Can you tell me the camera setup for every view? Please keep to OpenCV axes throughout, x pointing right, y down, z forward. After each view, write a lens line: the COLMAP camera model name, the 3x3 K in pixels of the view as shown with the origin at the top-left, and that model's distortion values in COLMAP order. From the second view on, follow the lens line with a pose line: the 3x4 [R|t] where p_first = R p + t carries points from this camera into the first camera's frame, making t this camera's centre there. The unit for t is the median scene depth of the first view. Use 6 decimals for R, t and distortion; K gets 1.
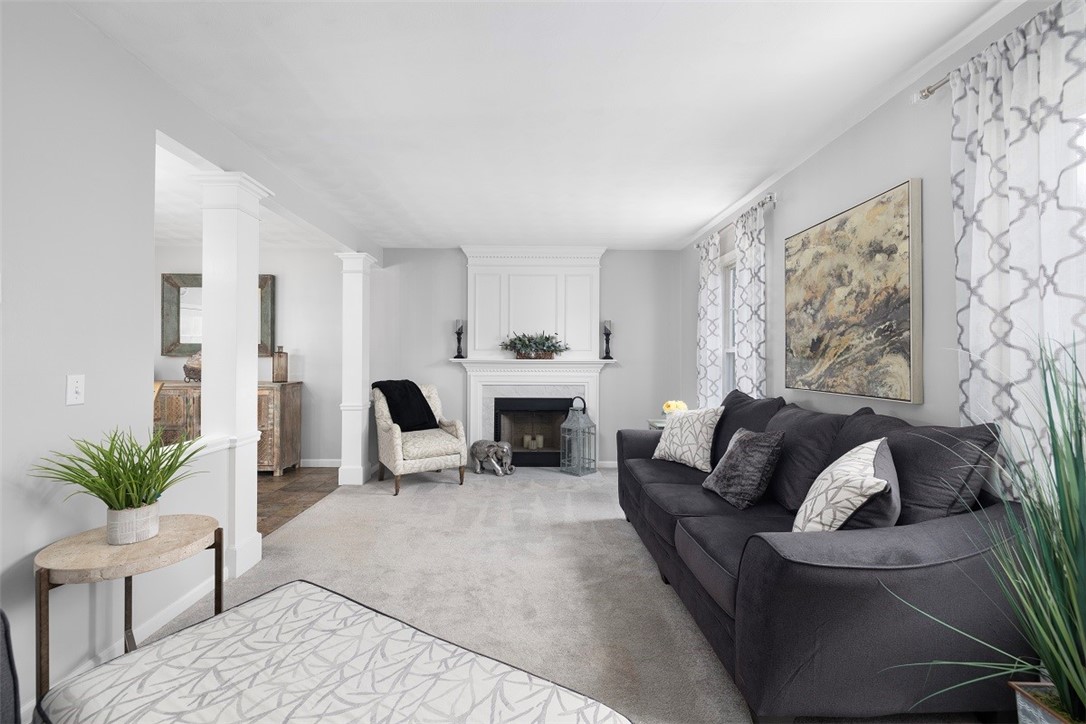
lens RADIAL K [[458.8, 0, 543.8], [0, 458.8, 358.1], [0, 0, 1]] dist [0.000309, 0.000117]
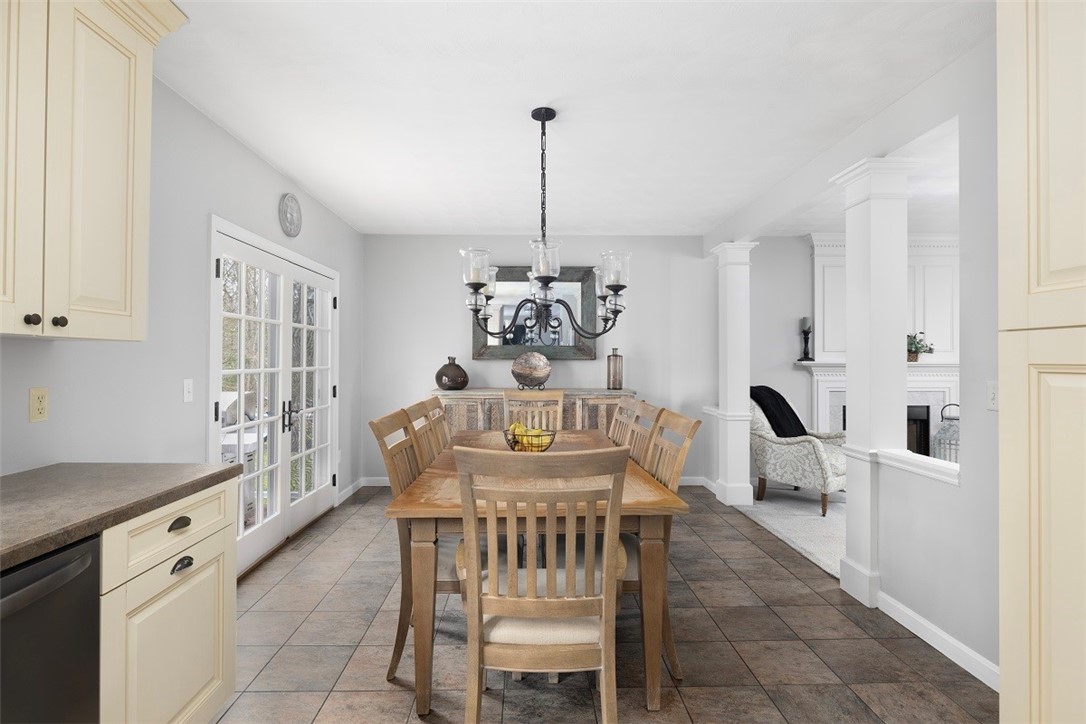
lens RADIAL K [[524.4, 0, 543.0], [0, 524.4, 362.0], [0, 0, 1]] dist [-0.002285, -0.000380]
pose [[0.999977, -0.004869, -0.004732, -0.754533], [0.004897, 0.999971, 0.005890, -0.006870], [0.004703, -0.005913, 0.999971, -0.011415]]
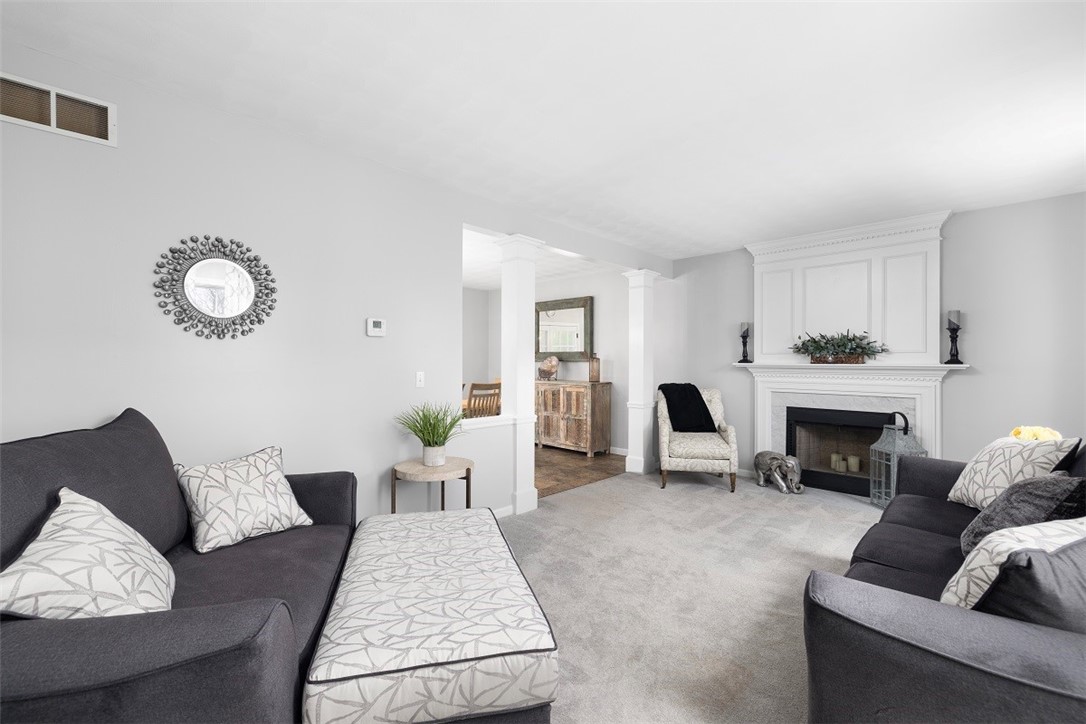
lens RADIAL K [[470.1, 0, 543.0], [0, 470.1, 362.0], [0, 0, 1]] dist [0.001267, 0.000090]
pose [[0.696265, -0.001953, -0.717782, 0.249727], [0.000109, 0.999997, -0.002615, 0.001472], [0.717785, 0.001742, 0.696263, 0.015038]]
